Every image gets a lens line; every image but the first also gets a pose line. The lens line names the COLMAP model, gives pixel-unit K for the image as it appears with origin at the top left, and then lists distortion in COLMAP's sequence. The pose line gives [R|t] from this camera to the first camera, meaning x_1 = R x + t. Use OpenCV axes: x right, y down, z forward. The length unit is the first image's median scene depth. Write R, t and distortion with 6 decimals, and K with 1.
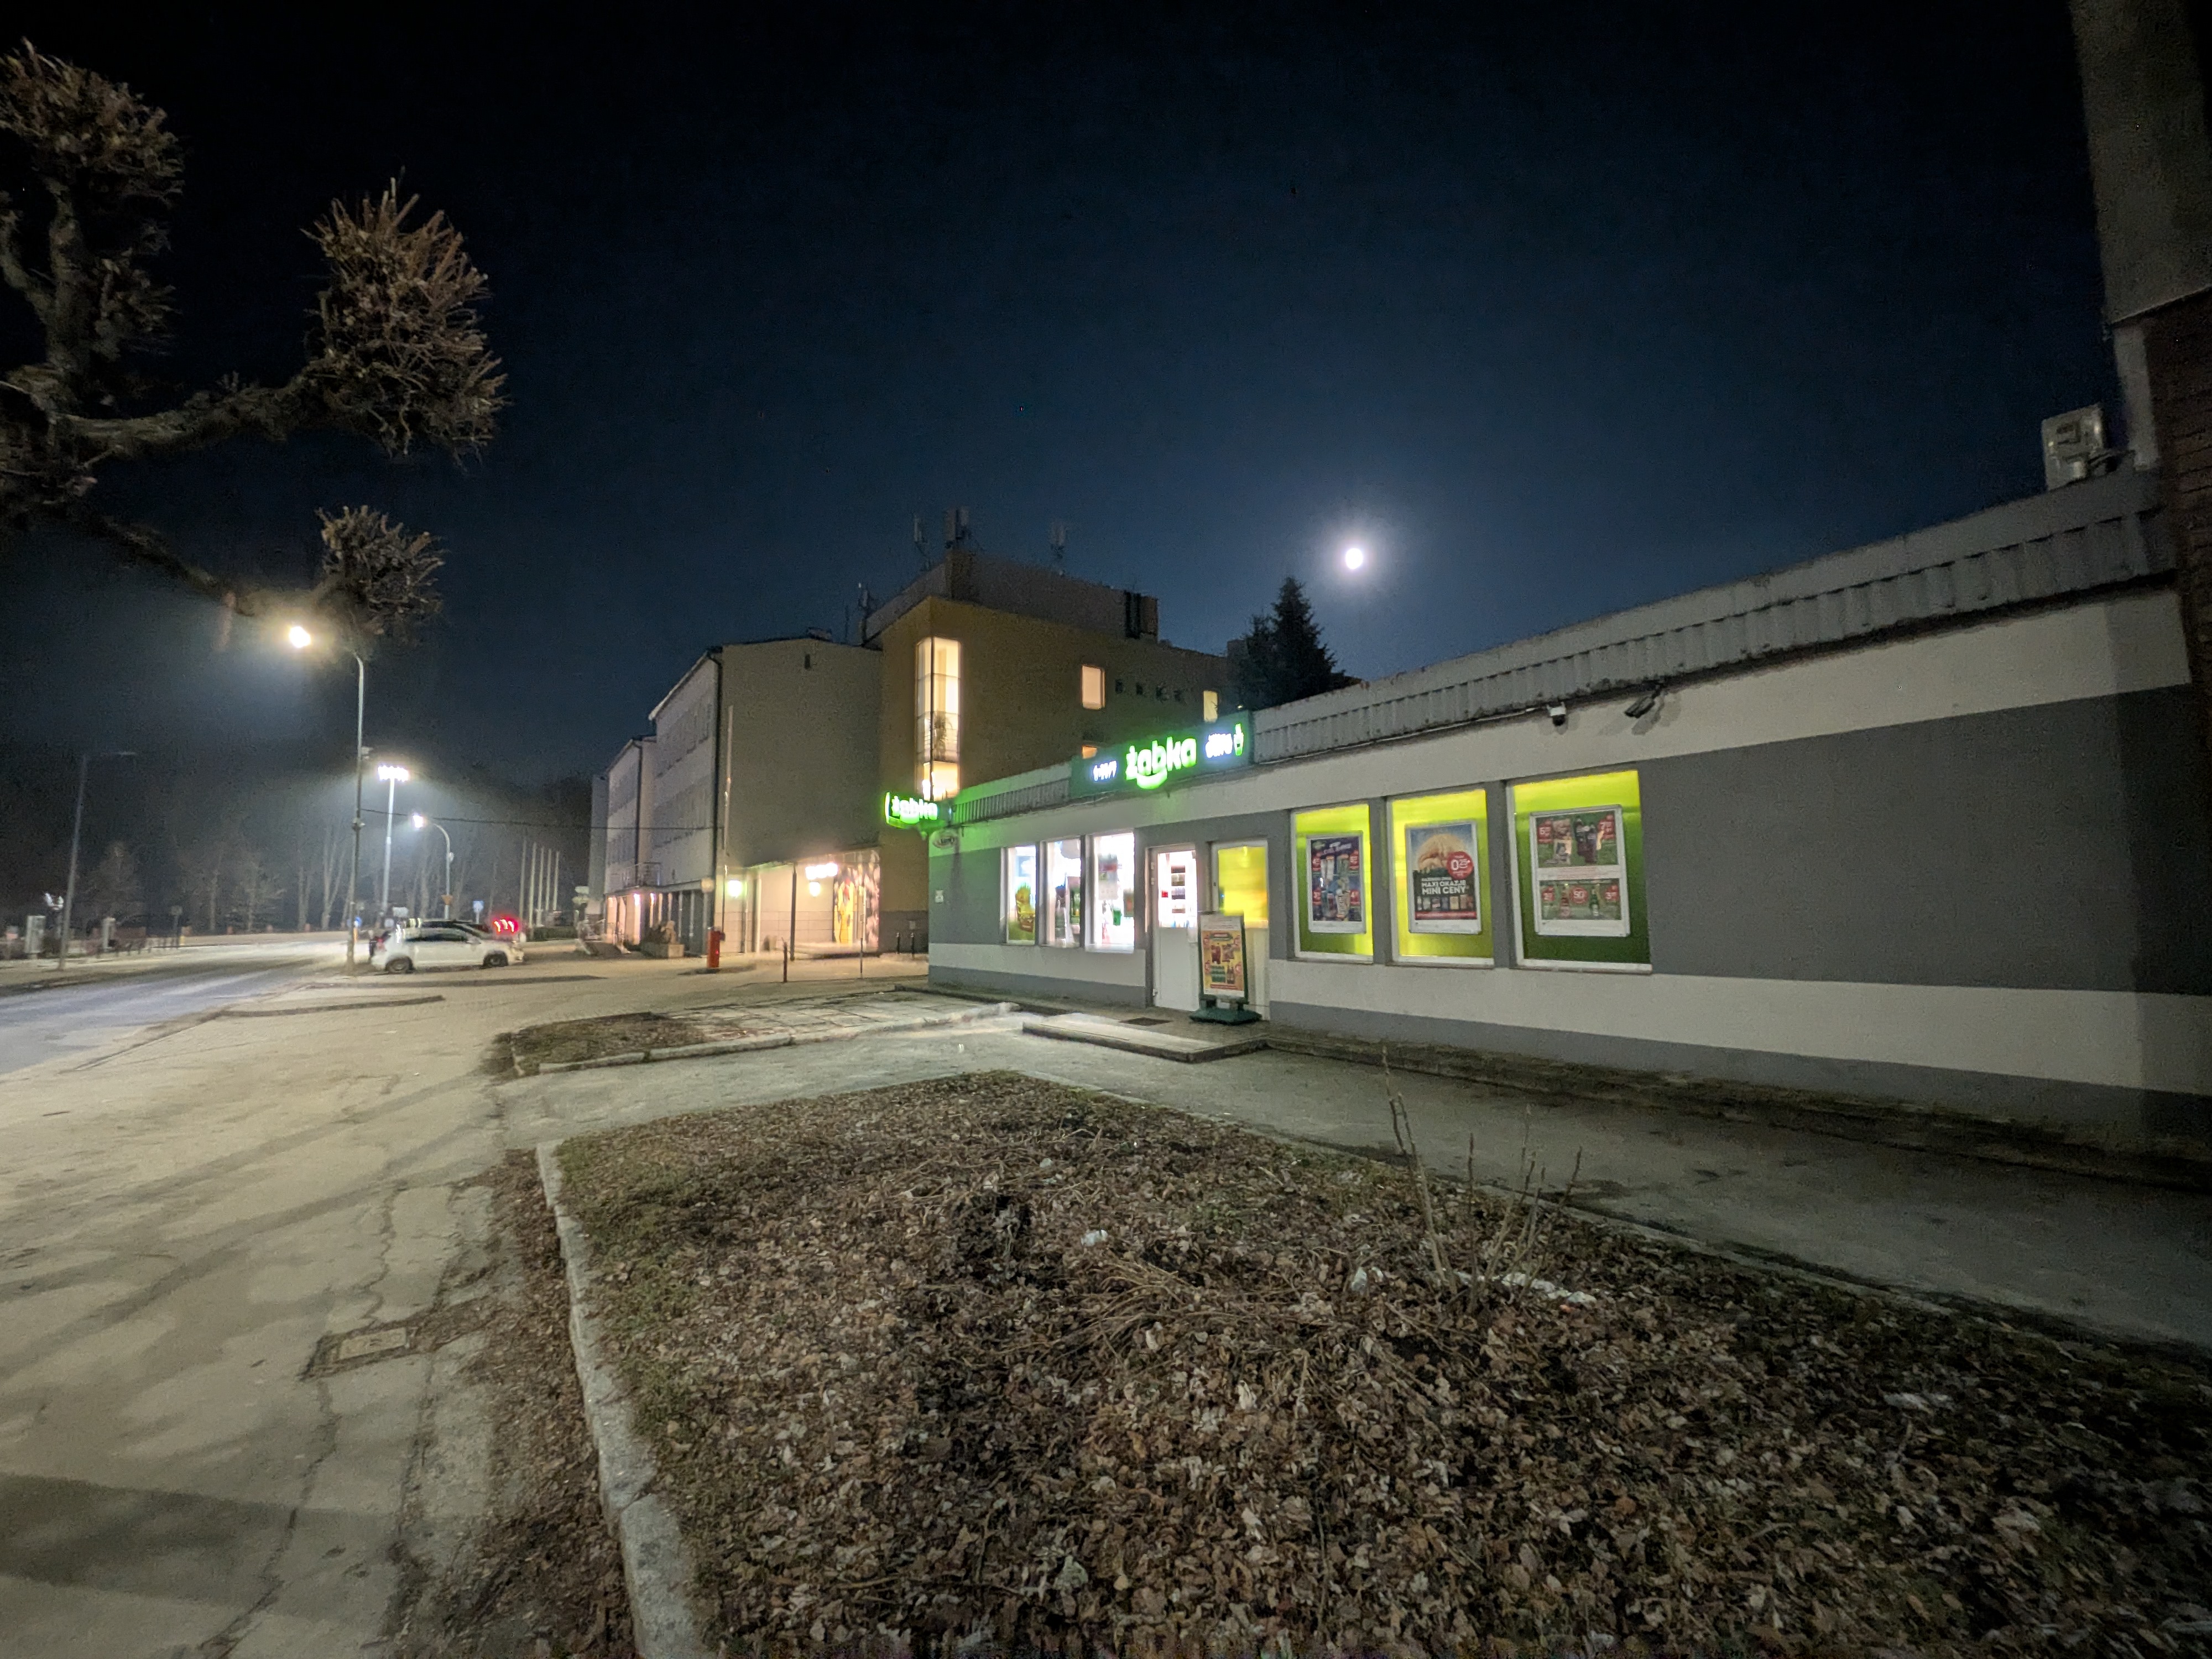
lens RADIAL K [[881.8, 0, 1098.7], [0, 881.8, 833.0], [0, 0, 1]] dist [0.001700, 0.000030]
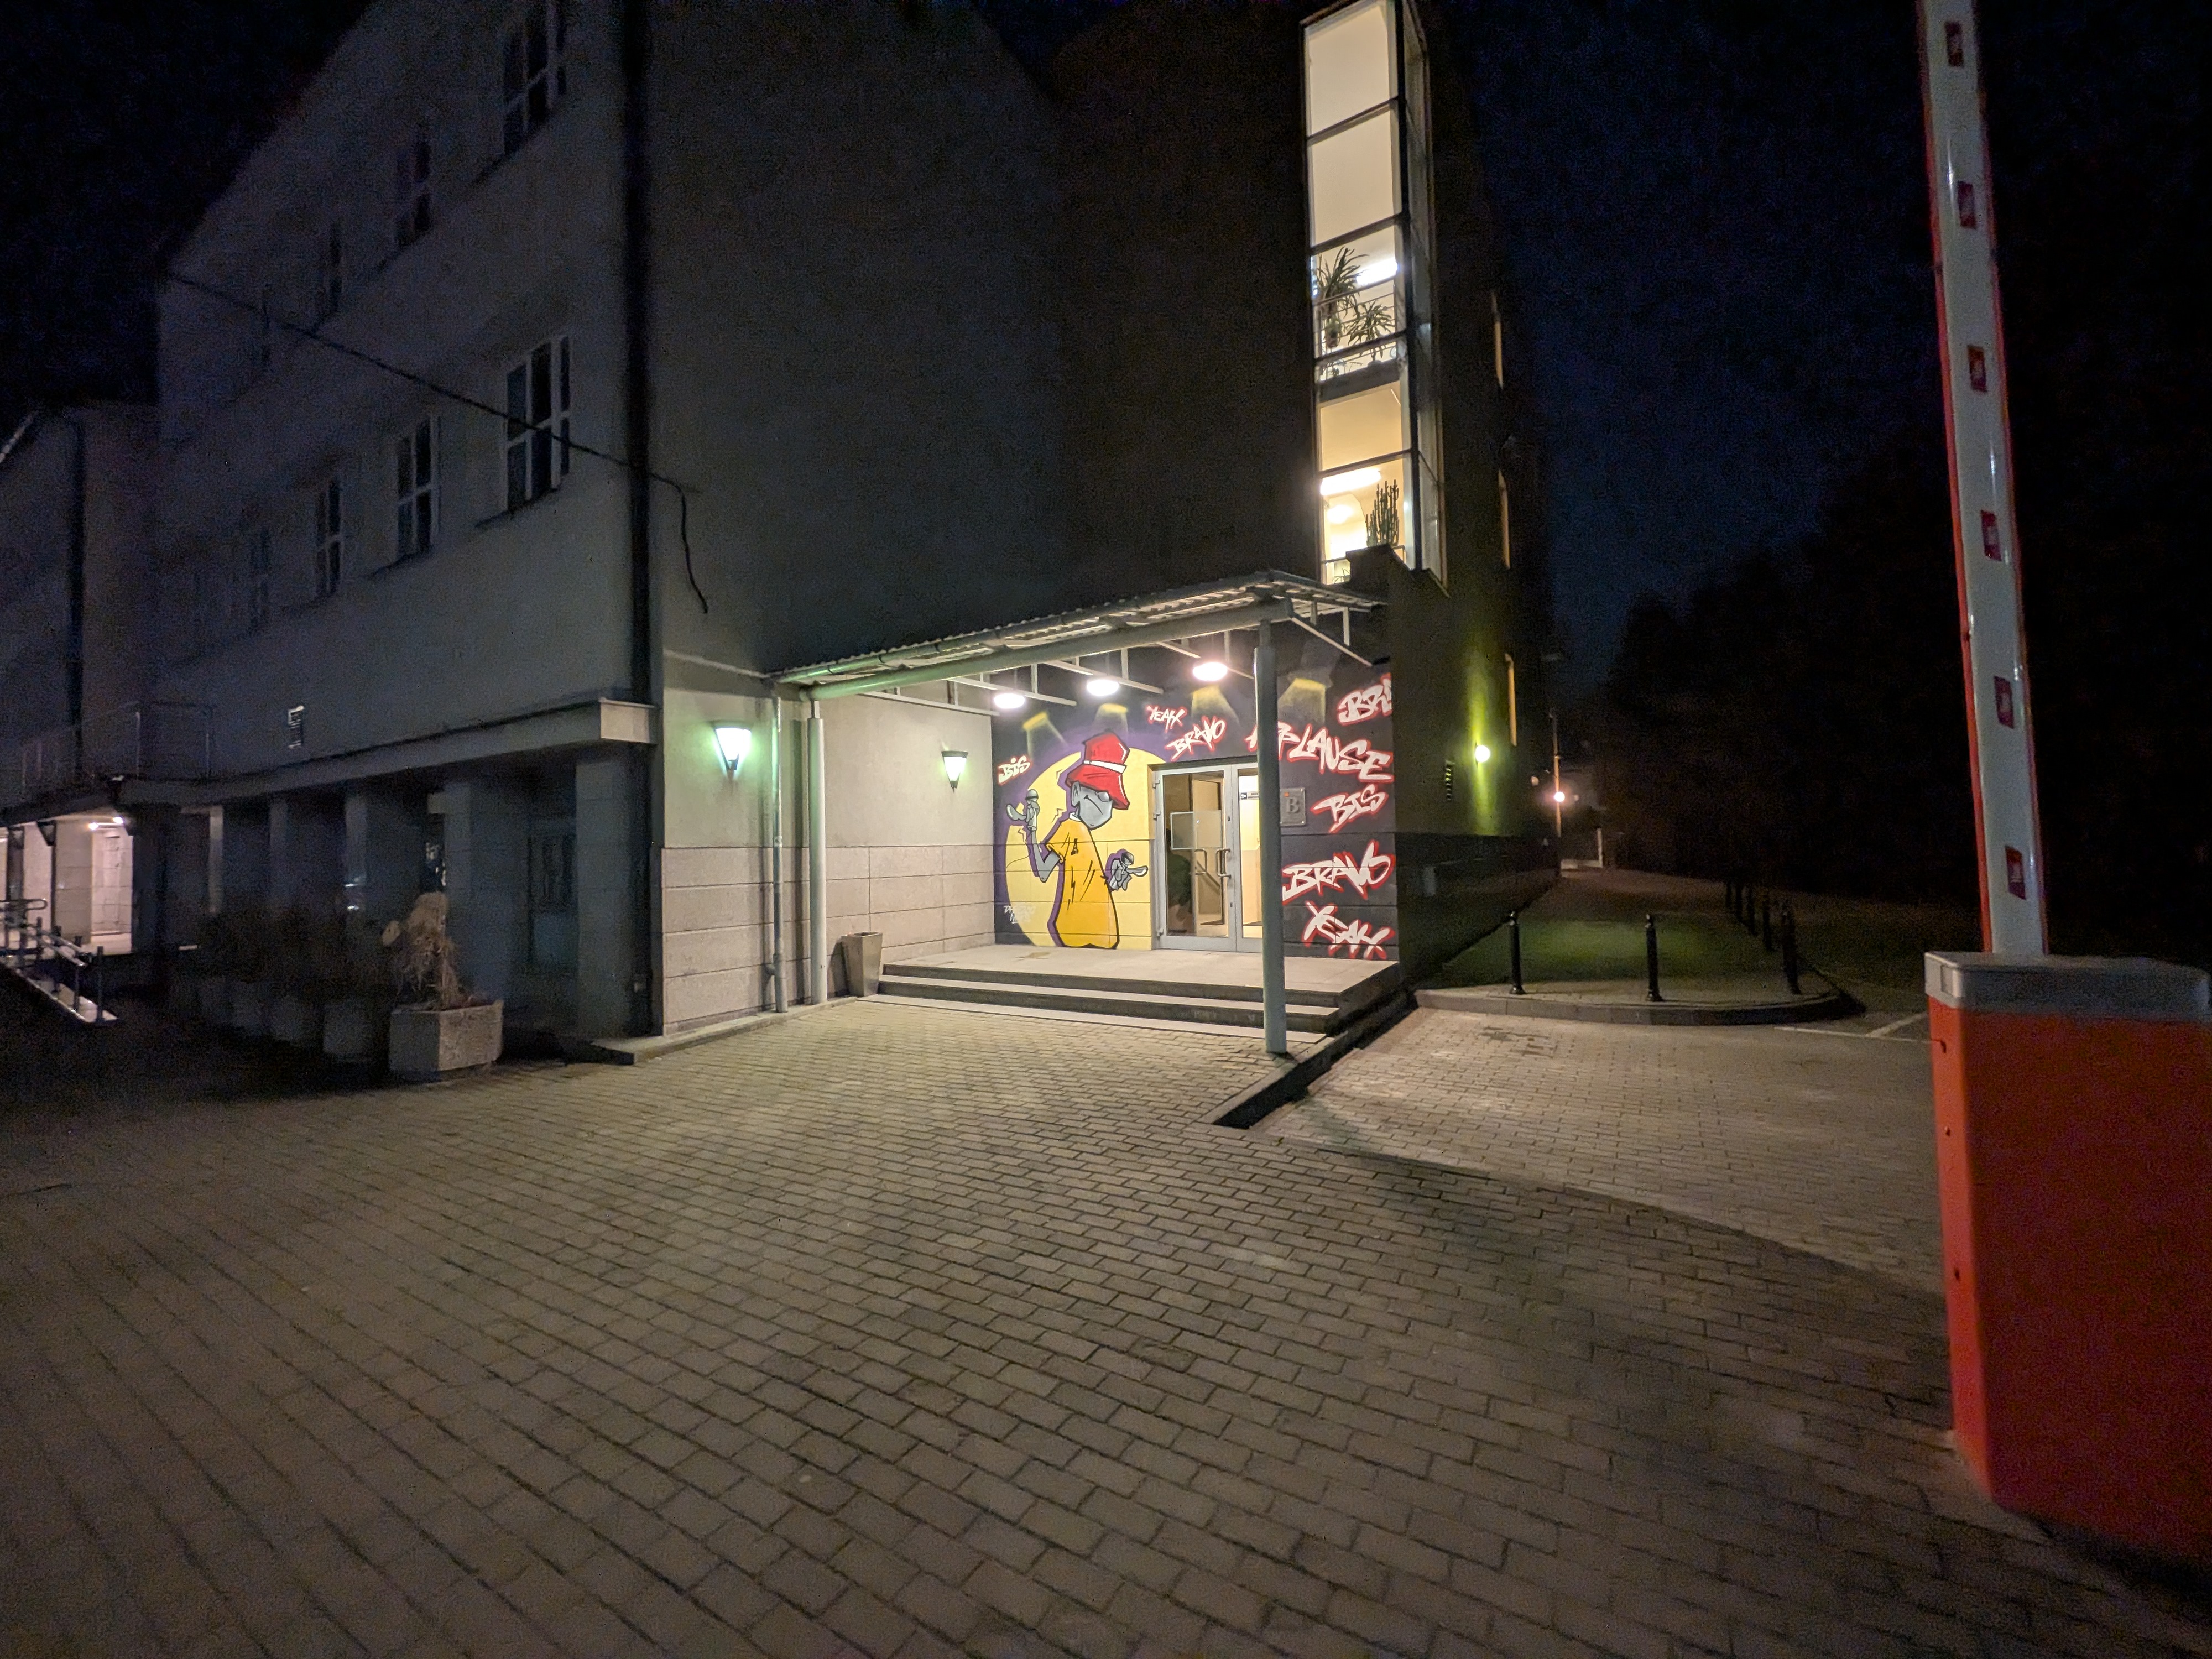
lens RADIAL K [[884.6, 0, 1101.1], [0, 884.6, 832.9], [0, 0, 1]] dist [0.000189, 0.000181]
pose [[0.920129, -0.003274, 0.391601, -0.414814], [-0.021620, 0.998015, 0.059145, 0.069497], [-0.391017, -0.062887, 0.918232, 0.735124]]
